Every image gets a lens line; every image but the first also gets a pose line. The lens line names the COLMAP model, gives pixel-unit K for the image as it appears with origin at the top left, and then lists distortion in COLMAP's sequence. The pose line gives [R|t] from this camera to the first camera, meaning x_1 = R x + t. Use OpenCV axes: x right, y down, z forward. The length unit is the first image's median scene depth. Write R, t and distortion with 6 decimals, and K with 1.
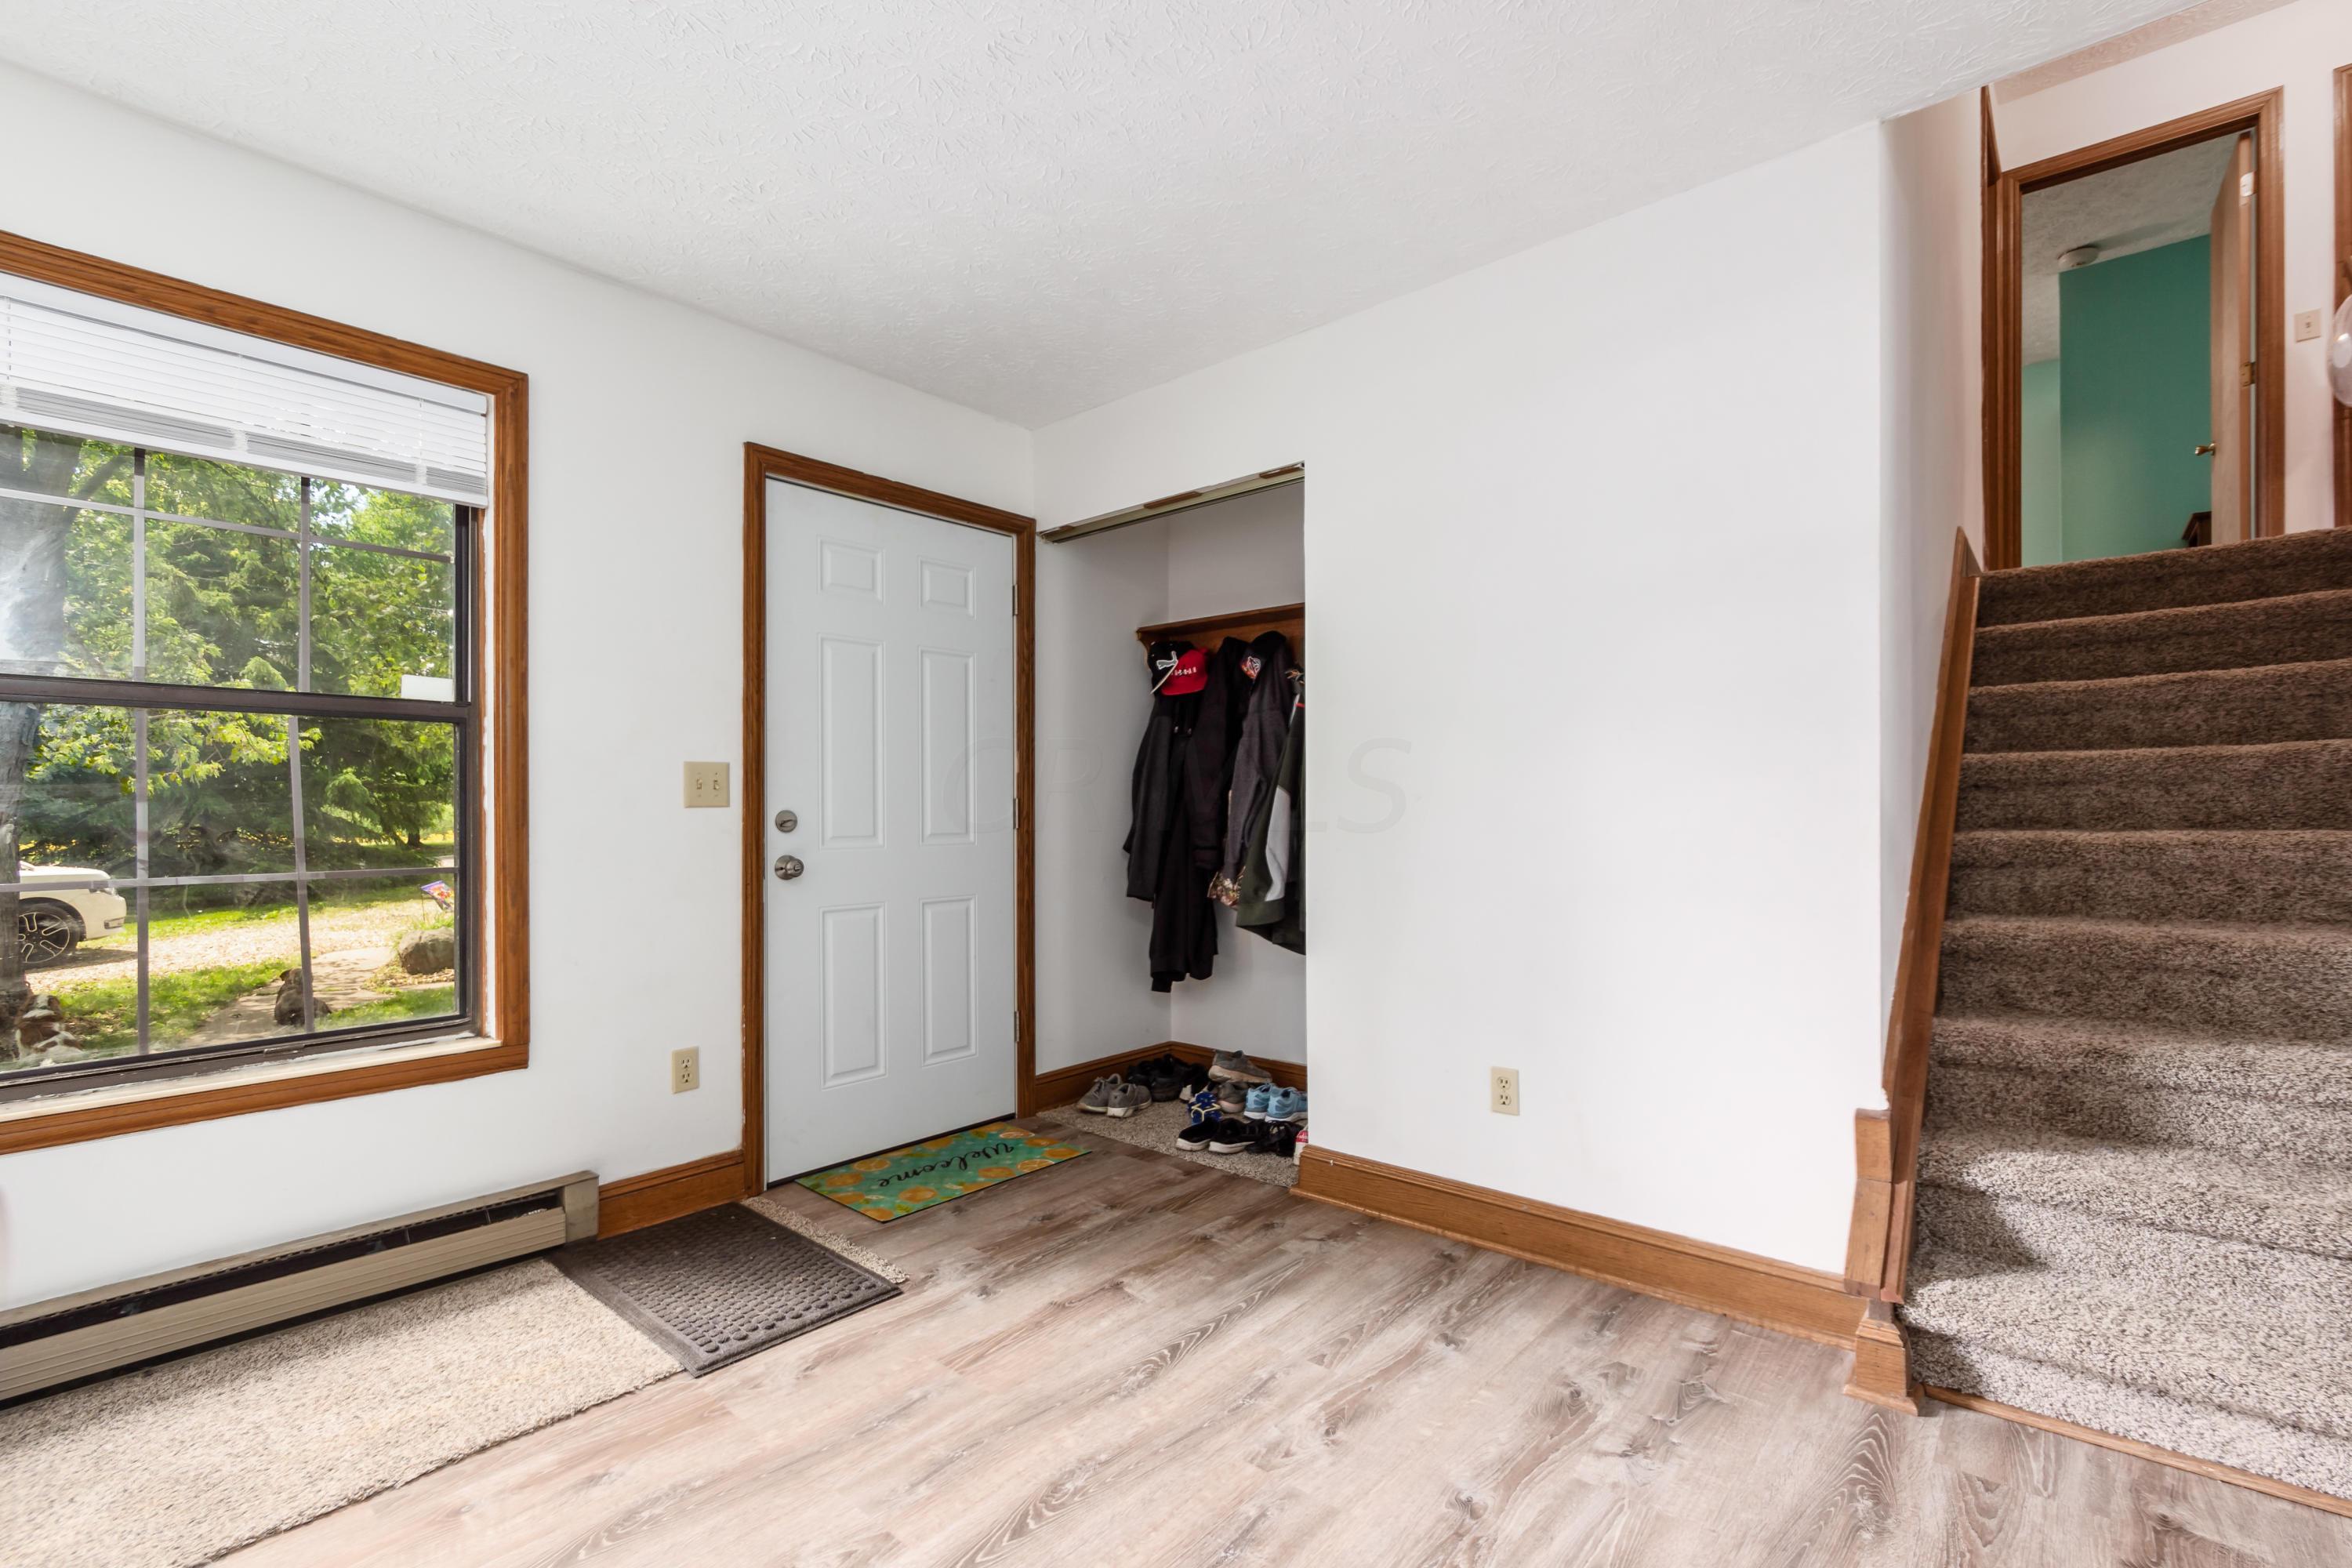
lens RADIAL K [[1041.7, 0, 1136.1], [0, 1041.7, 806.3], [0, 0, 1]] dist [0.001594, -0.005564]
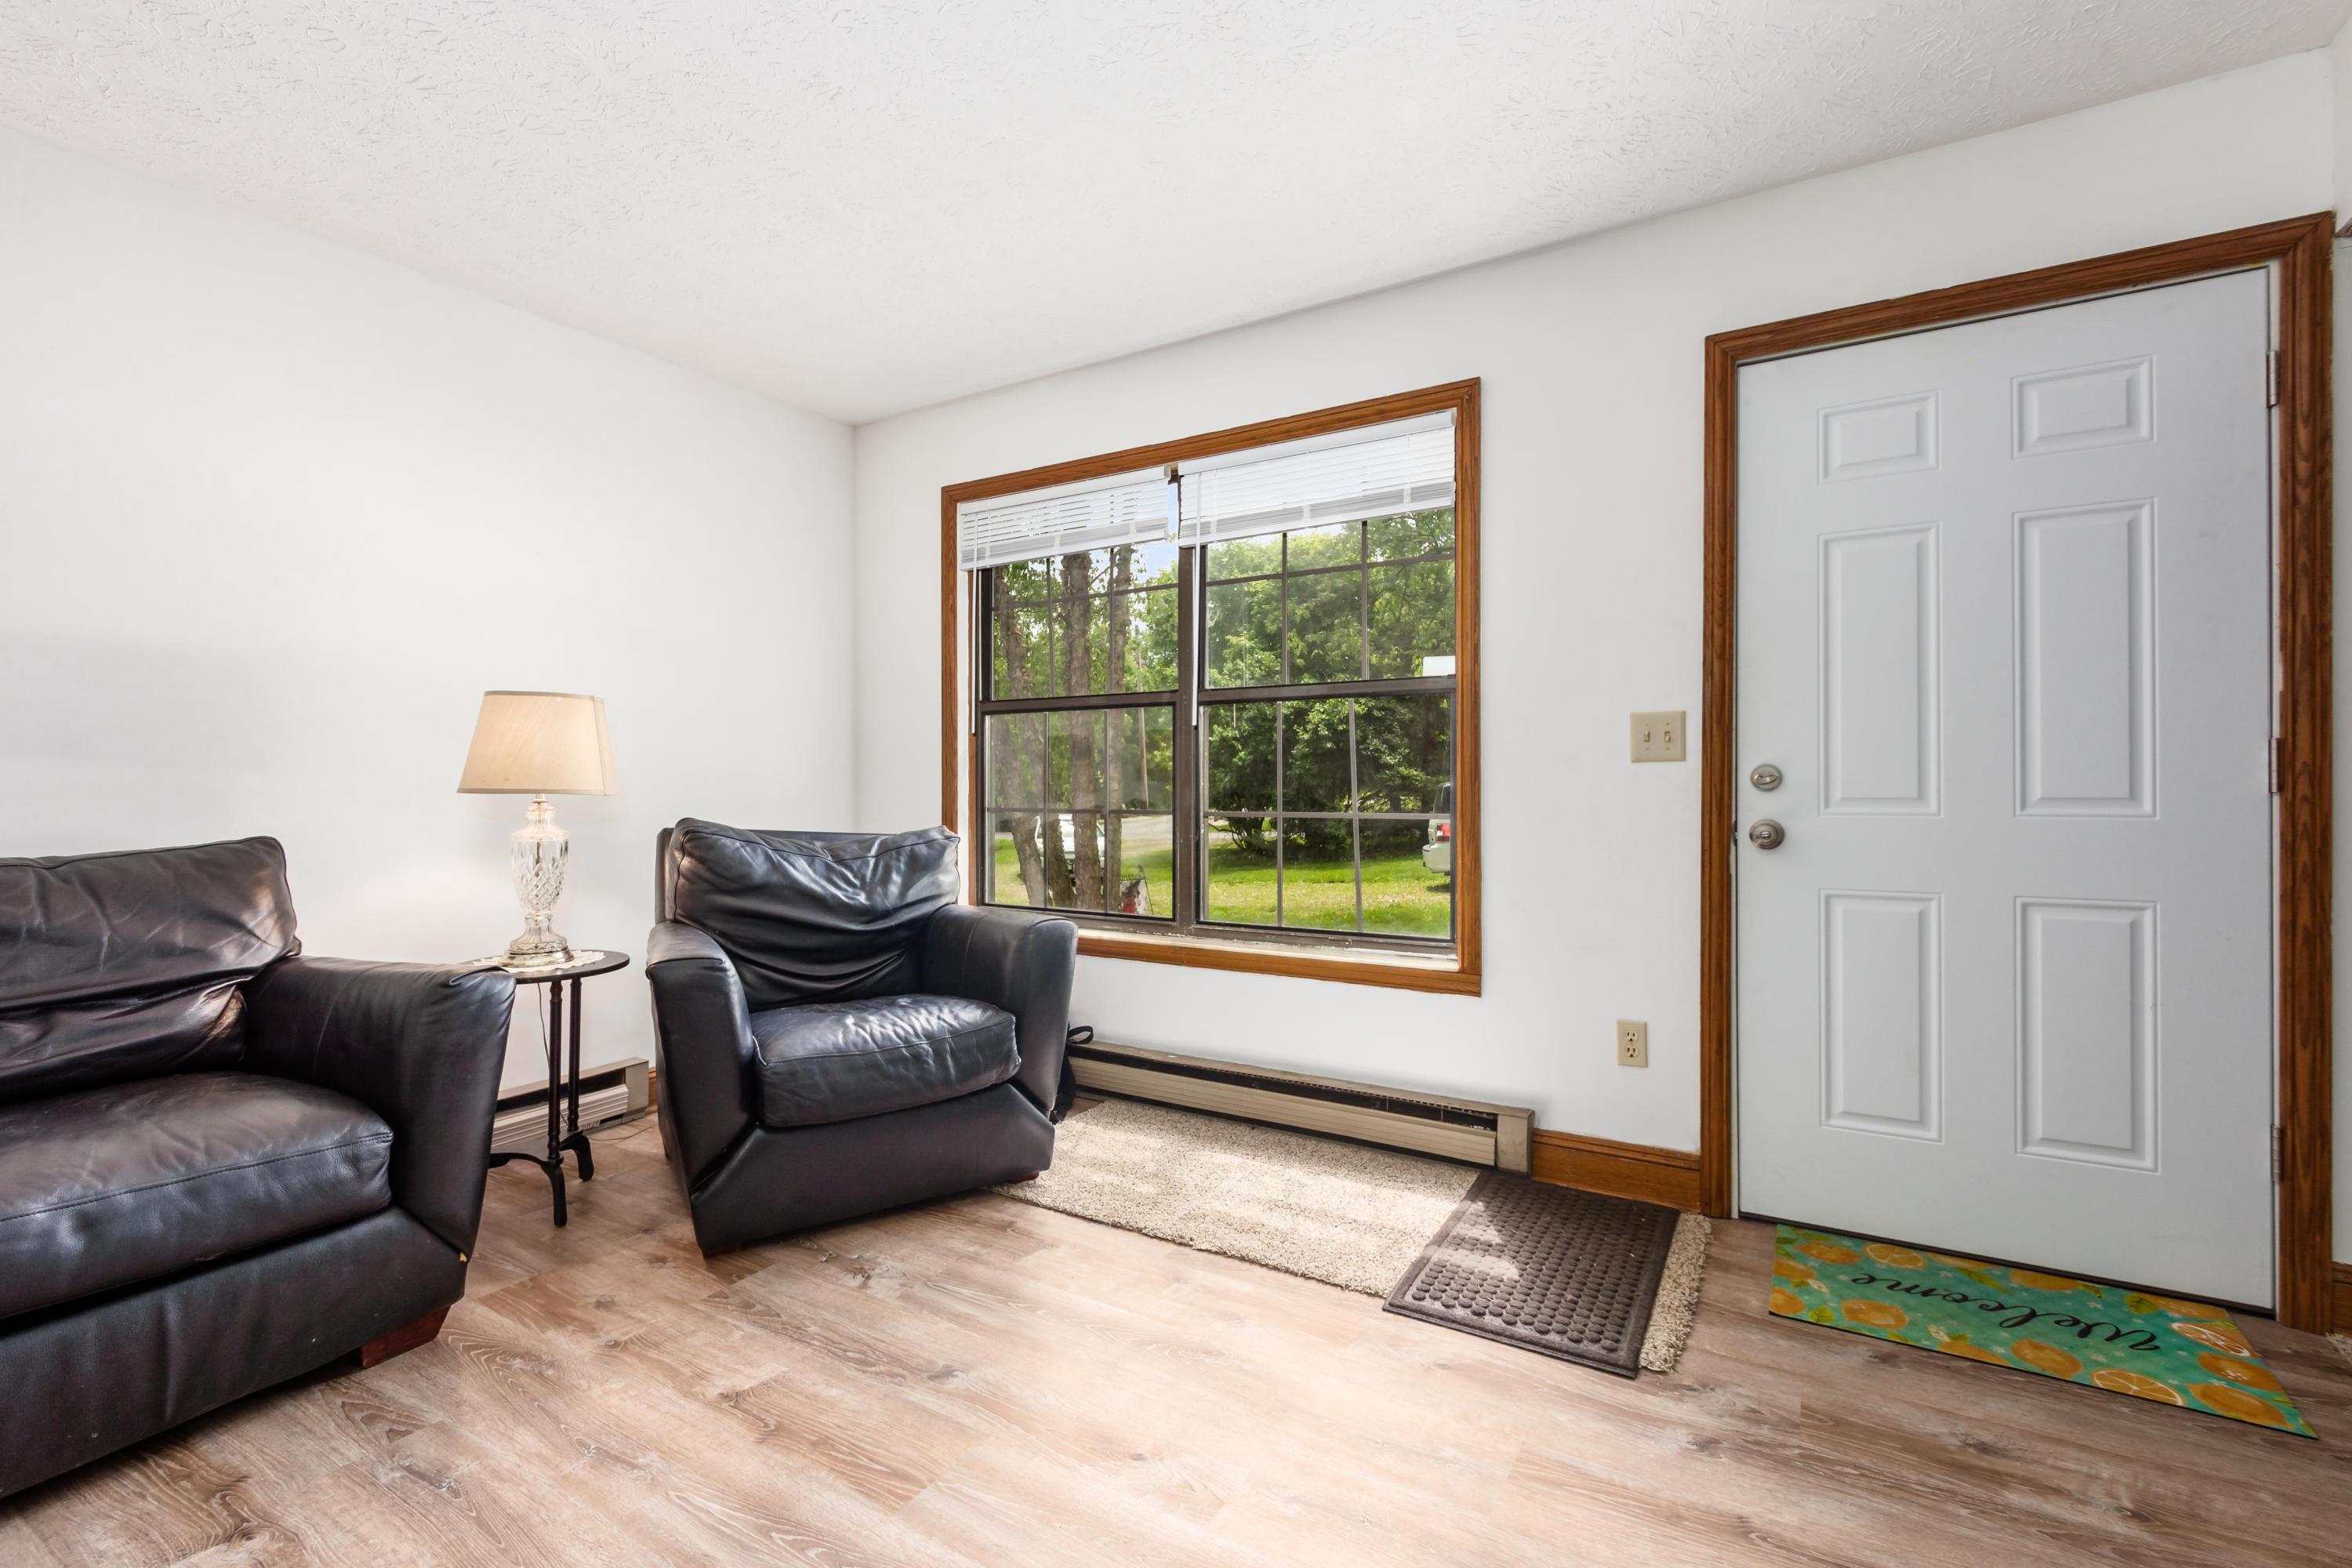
lens RADIAL K [[1035.9, 0, 1196.9], [0, 1035.9, 759.3], [0, 0, 1]] dist [0.003260, -0.005194]
pose [[0.189691, -0.007795, -0.981813, 0.421101], [0.013071, 0.999900, -0.005413, -0.001938], [0.981757, -0.011807, 0.189773, 0.459355]]
